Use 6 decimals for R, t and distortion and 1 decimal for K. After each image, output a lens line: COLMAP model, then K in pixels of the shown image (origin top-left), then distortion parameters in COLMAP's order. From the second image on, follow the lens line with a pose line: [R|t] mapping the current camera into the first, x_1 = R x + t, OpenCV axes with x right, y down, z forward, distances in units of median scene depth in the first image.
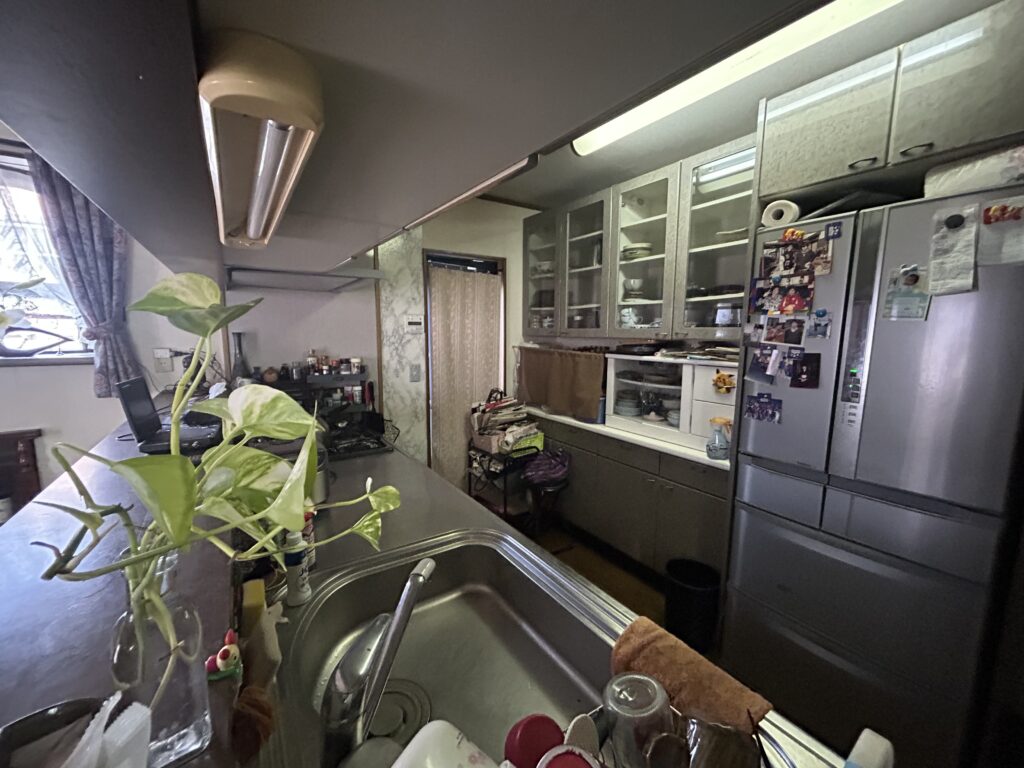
lens RADIAL K [[411.4, 0, 512.5], [0, 411.4, 387.7], [0, 0, 1]] dist [-0.004558, 0.000953]
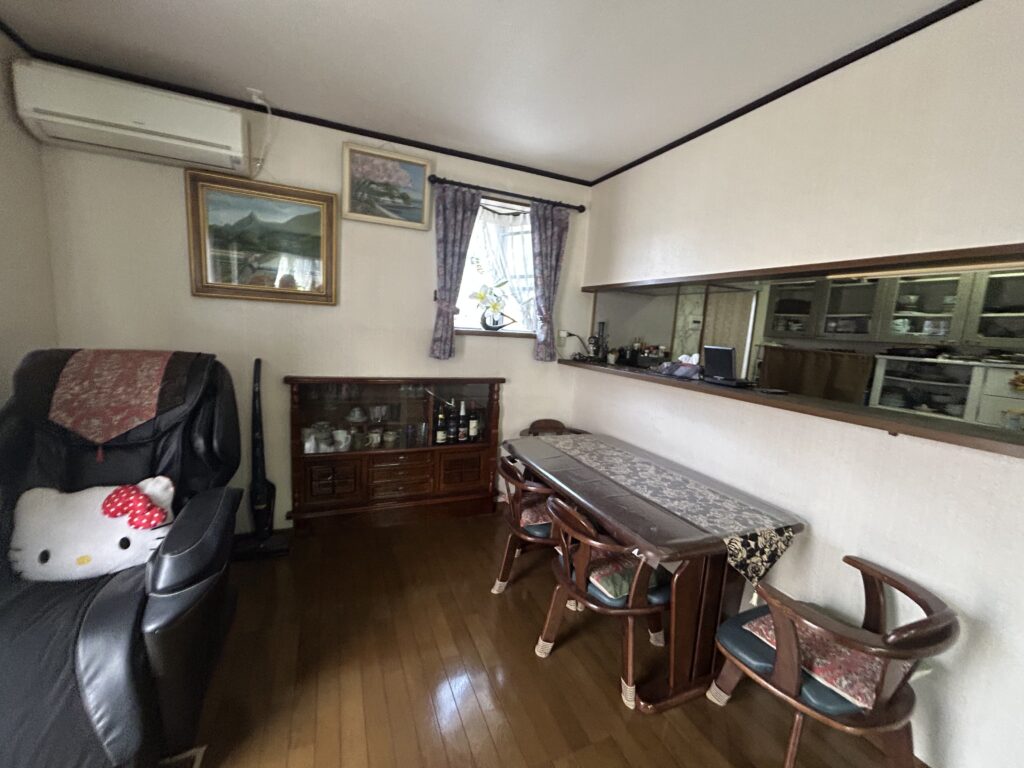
lens RADIAL K [[411.4, 0, 512.4], [0, 411.4, 381.1], [0, 0, 1]] dist [-0.004558, 0.000953]
pose [[0.983128, 0.075295, -0.166701, -0.638387], [-0.077577, 0.996960, -0.007207, 0.089850], [0.165652, 0.020018, 0.985981, -0.390268]]
